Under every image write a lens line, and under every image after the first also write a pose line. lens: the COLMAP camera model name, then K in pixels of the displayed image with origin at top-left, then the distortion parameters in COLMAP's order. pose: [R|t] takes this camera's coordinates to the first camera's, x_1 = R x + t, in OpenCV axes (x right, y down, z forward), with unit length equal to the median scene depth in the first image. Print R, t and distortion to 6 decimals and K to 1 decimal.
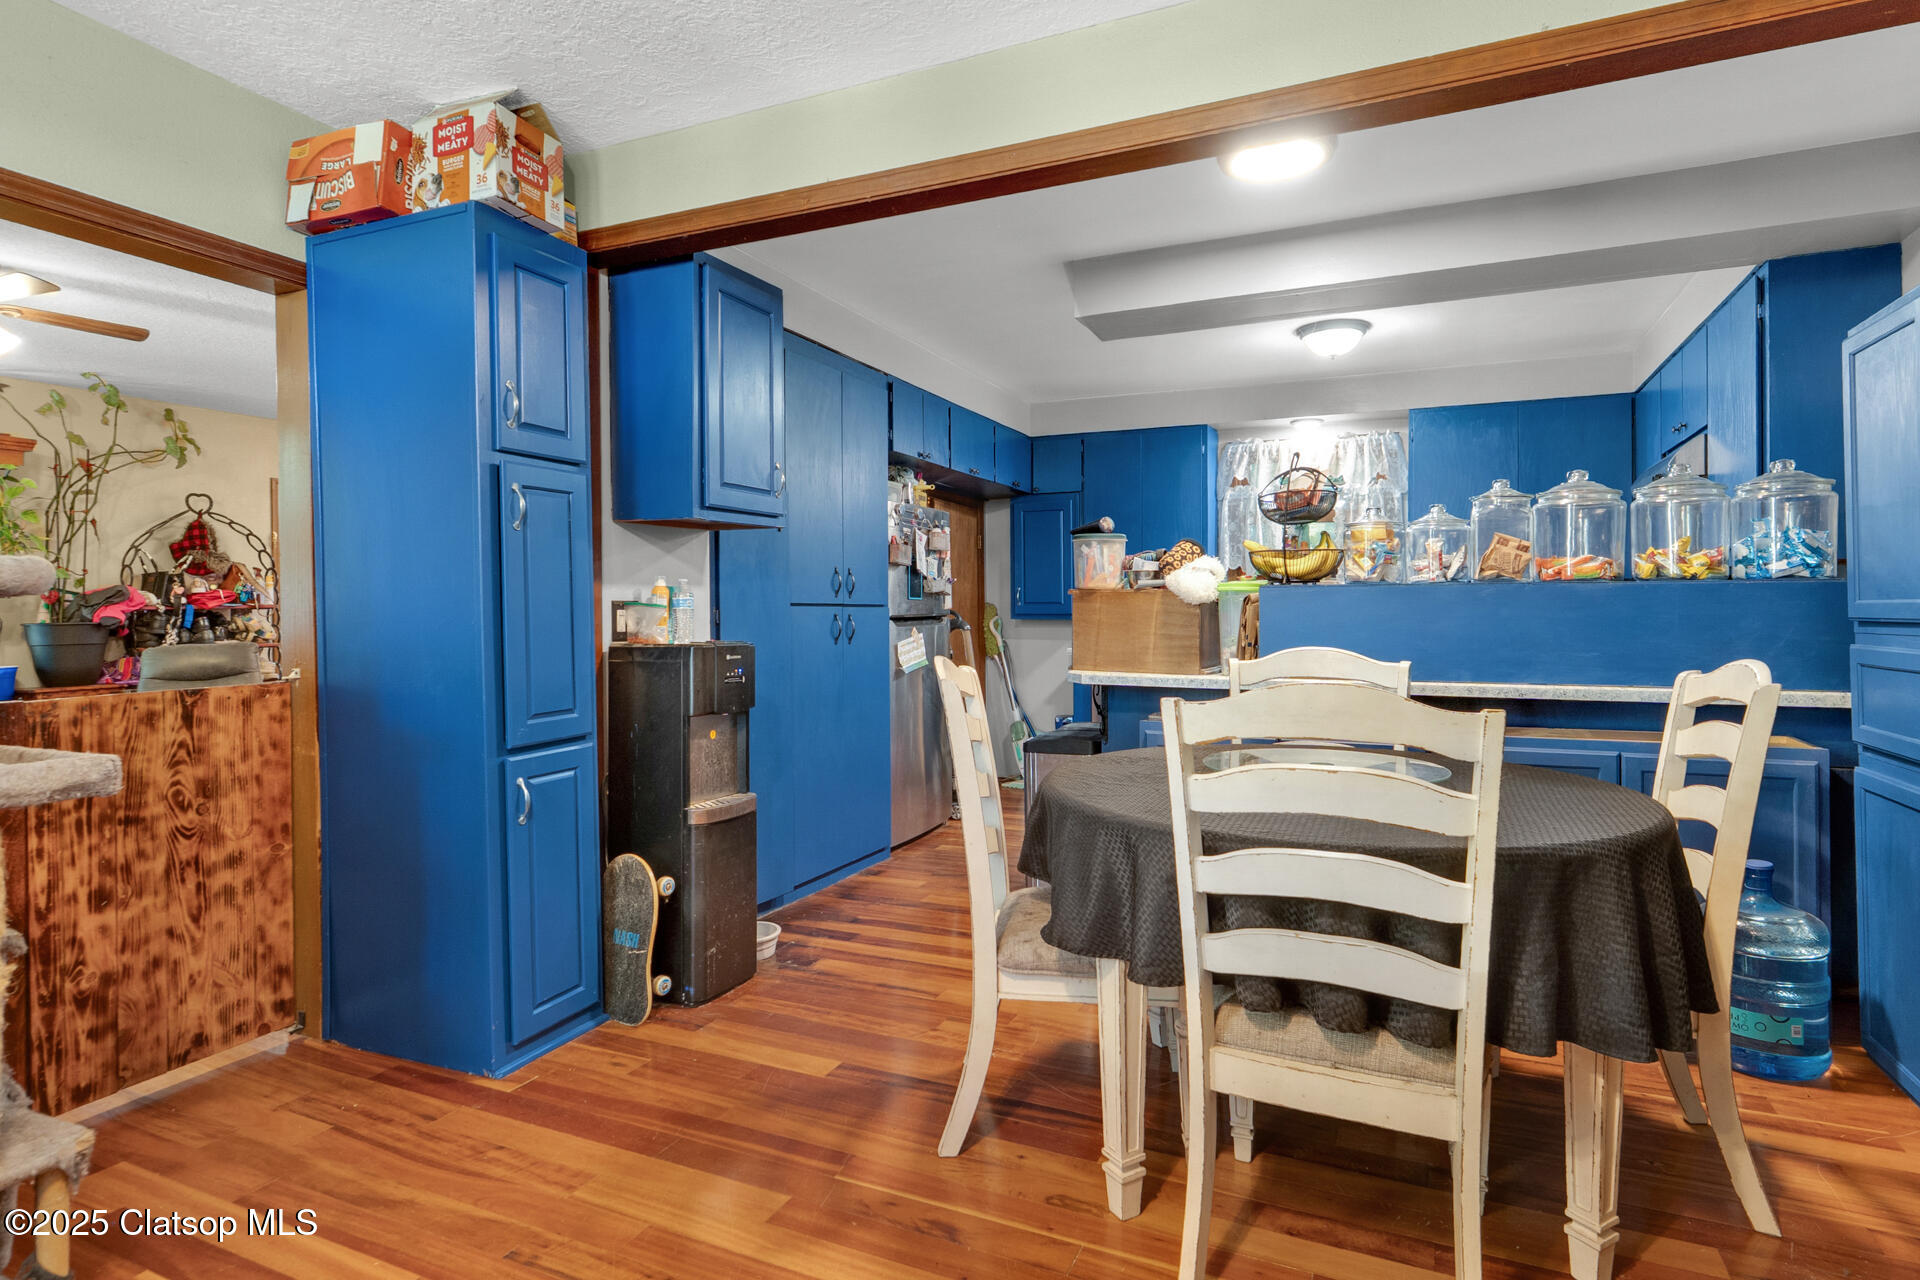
lens RADIAL K [[985.6, 0, 963.2], [0, 985.6, 623.9], [0, 0, 1]] dist [-0.009174, -0.000556]
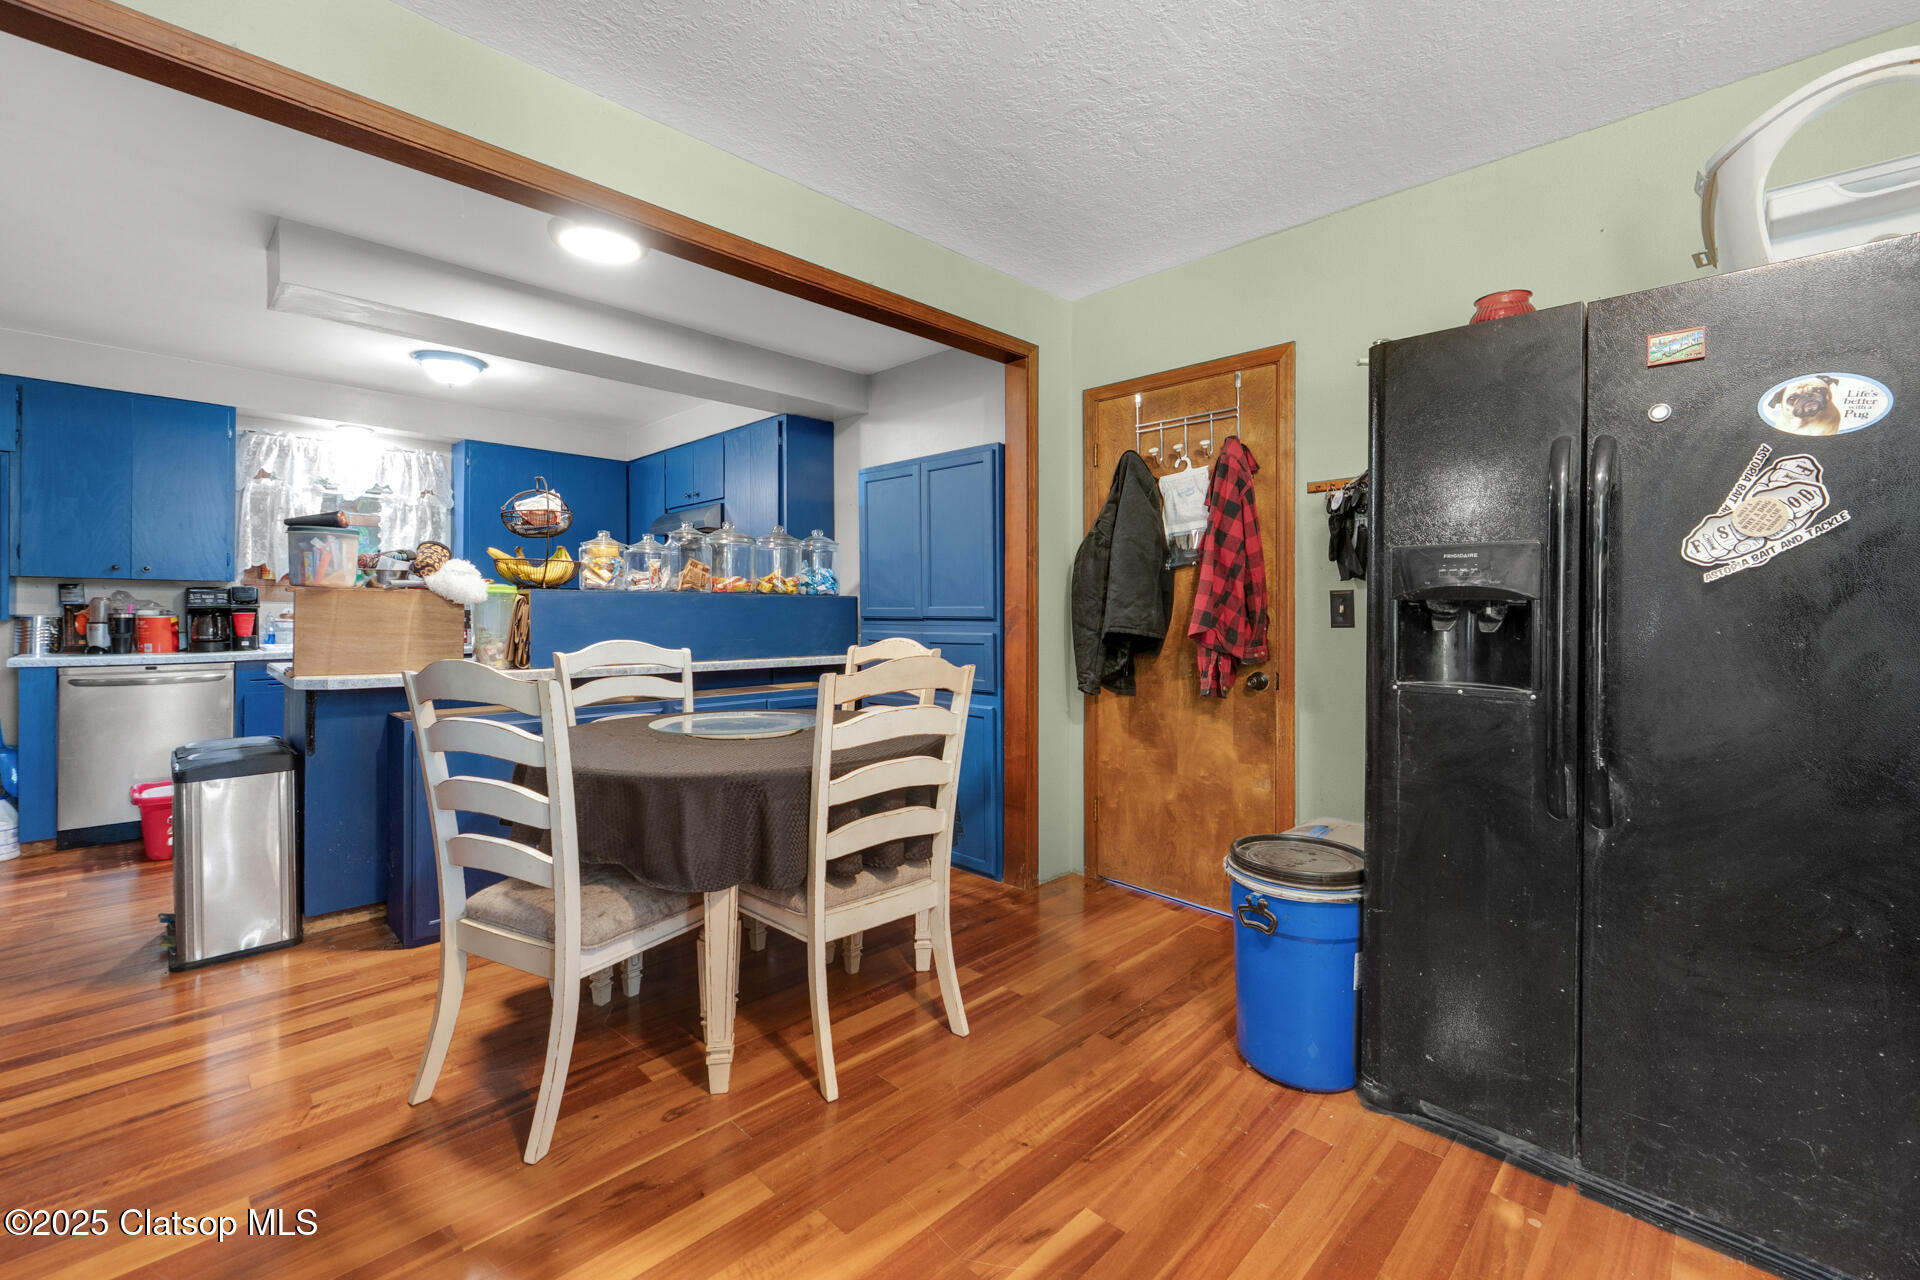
lens RADIAL K [[807.4, 0, 956.6], [0, 807.4, 621.6], [0, 0, 1]] dist [-0.009956, 0.000308]
pose [[0.340226, -0.007394, 0.940315, -0.435564], [0.008204, 0.999954, 0.004894, -0.001937], [-0.940308, 0.006049, 0.340271, 0.223348]]
